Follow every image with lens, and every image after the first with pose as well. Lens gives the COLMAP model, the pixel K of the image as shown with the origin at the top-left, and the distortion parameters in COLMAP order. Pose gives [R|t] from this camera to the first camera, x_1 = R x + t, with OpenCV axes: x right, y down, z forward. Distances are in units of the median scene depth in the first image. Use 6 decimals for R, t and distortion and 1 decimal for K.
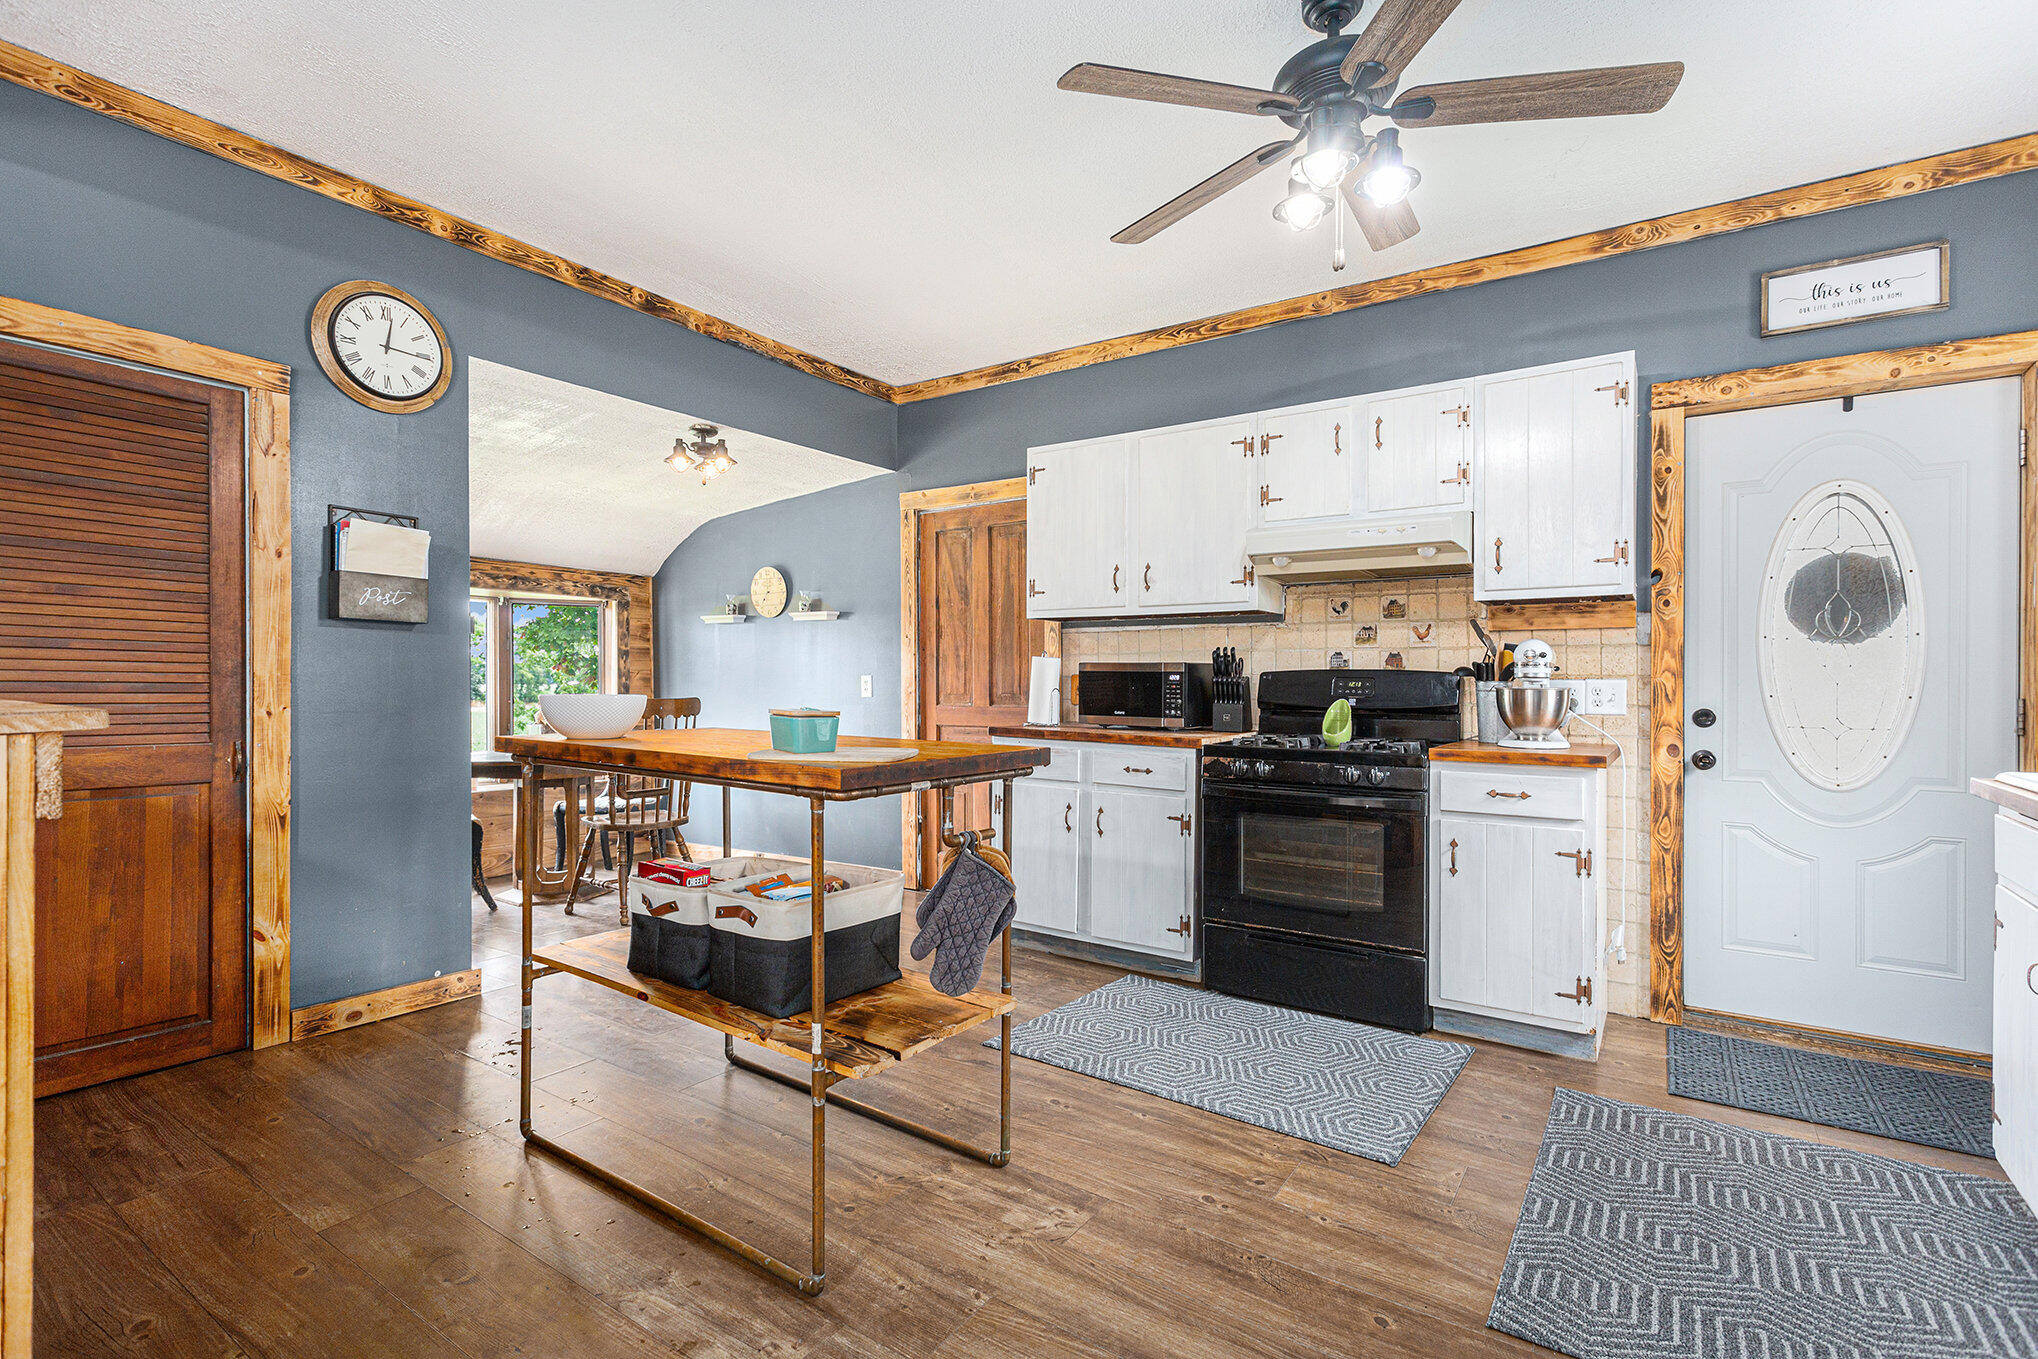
lens RADIAL K [[983.1, 0, 1016.6], [0, 983.1, 680.2], [0, 0, 1]] dist [-0.001246, 0.001540]
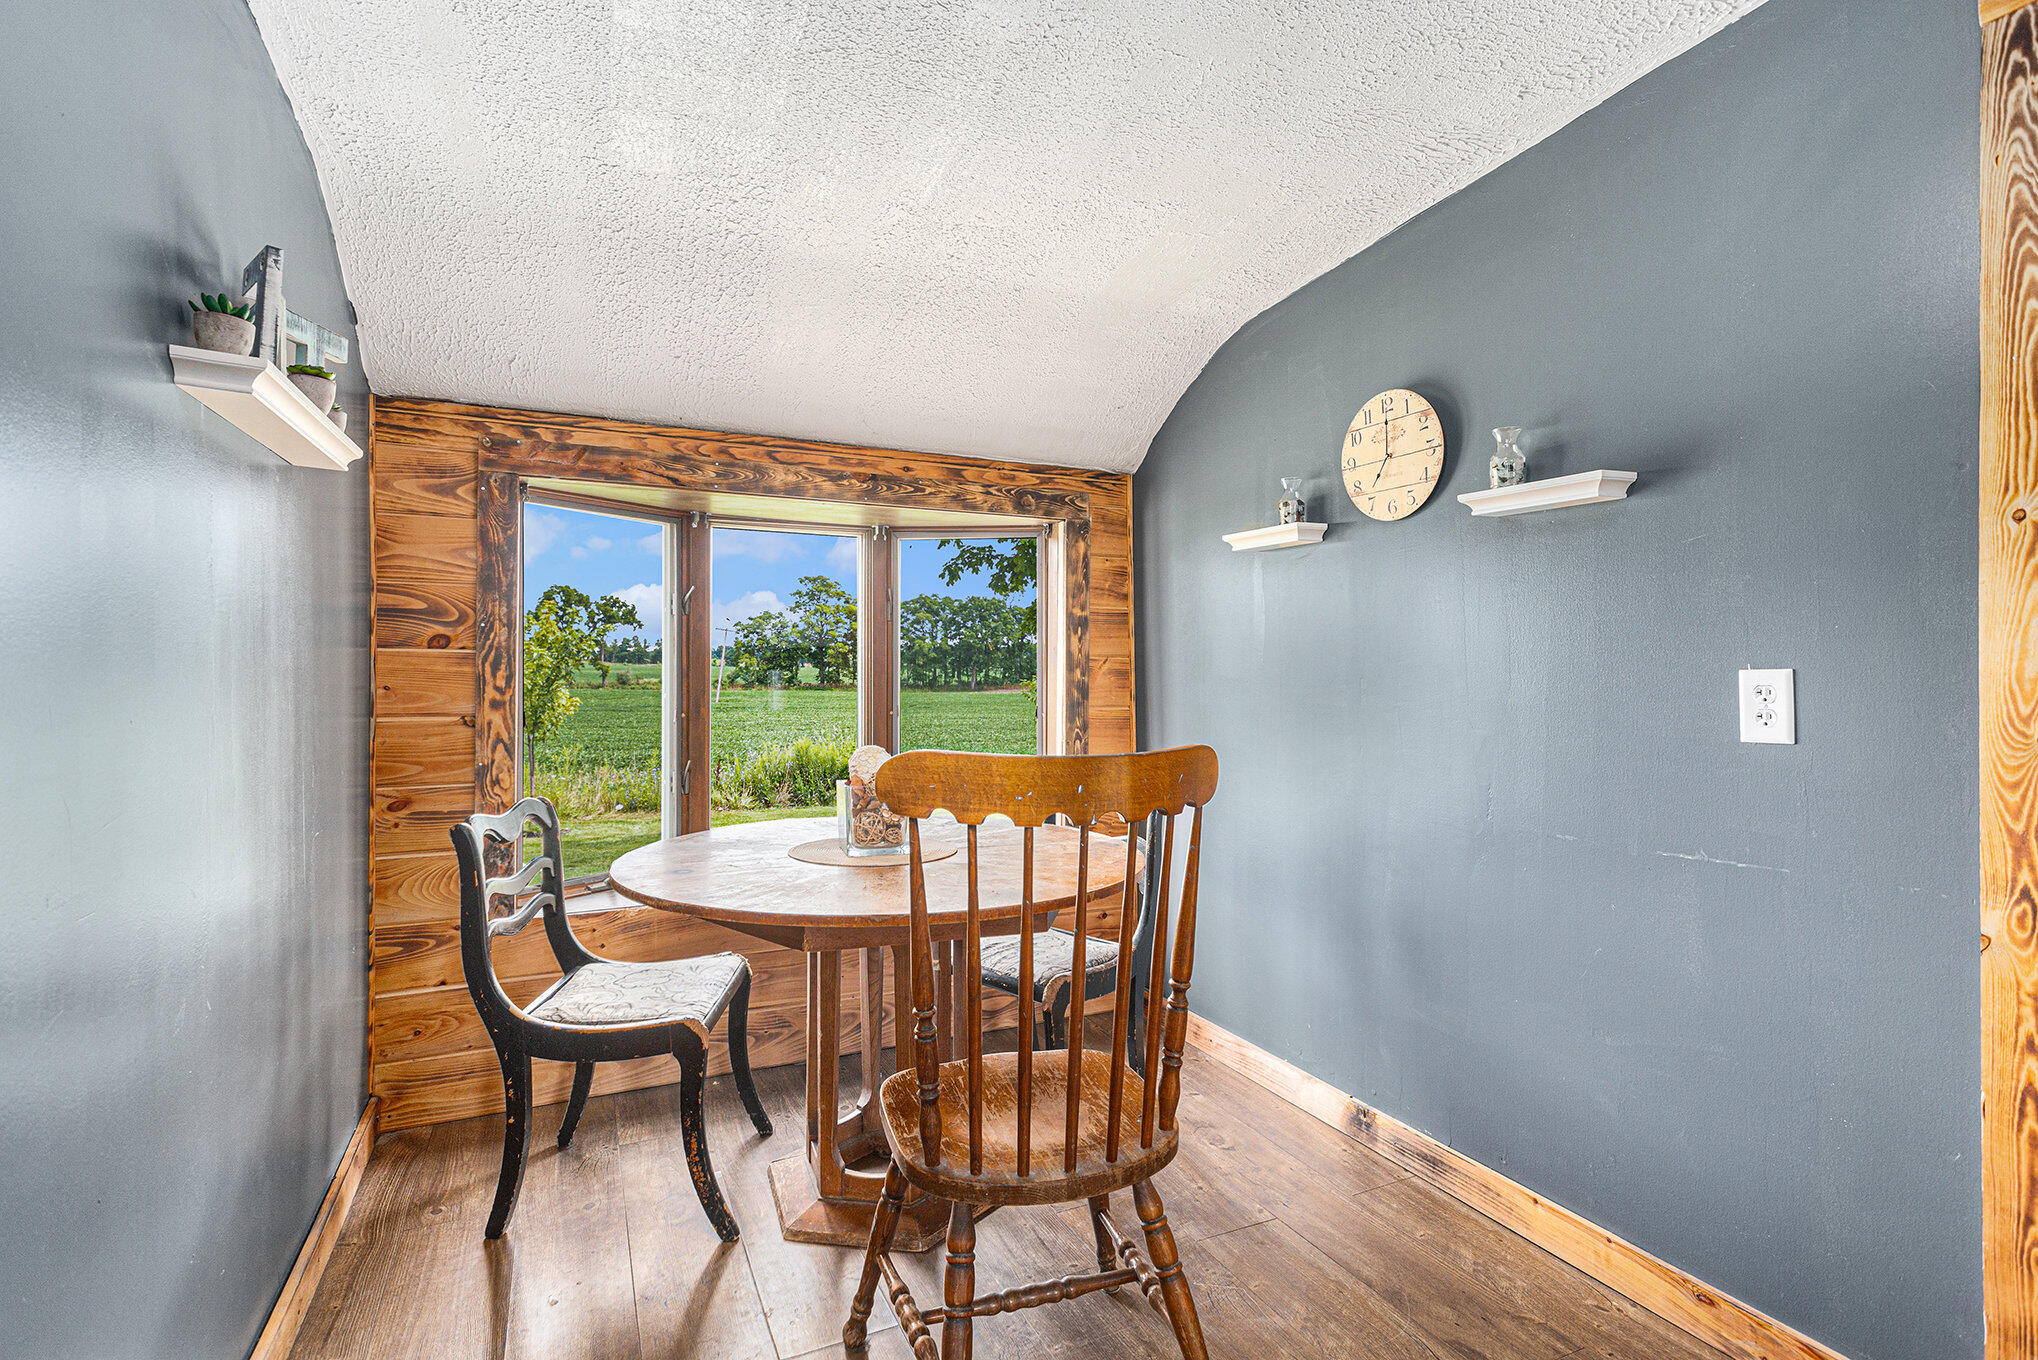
lens RADIAL K [[983.1, 0, 1017.4], [0, 983.1, 670.2], [0, 0, 1]] dist [-0.001246, 0.001540]
pose [[0.866358, 0.003248, -0.499414, -0.172332], [-0.000346, 0.999983, 0.005905, -0.005873], [0.499424, -0.004943, 0.866344, 0.544364]]
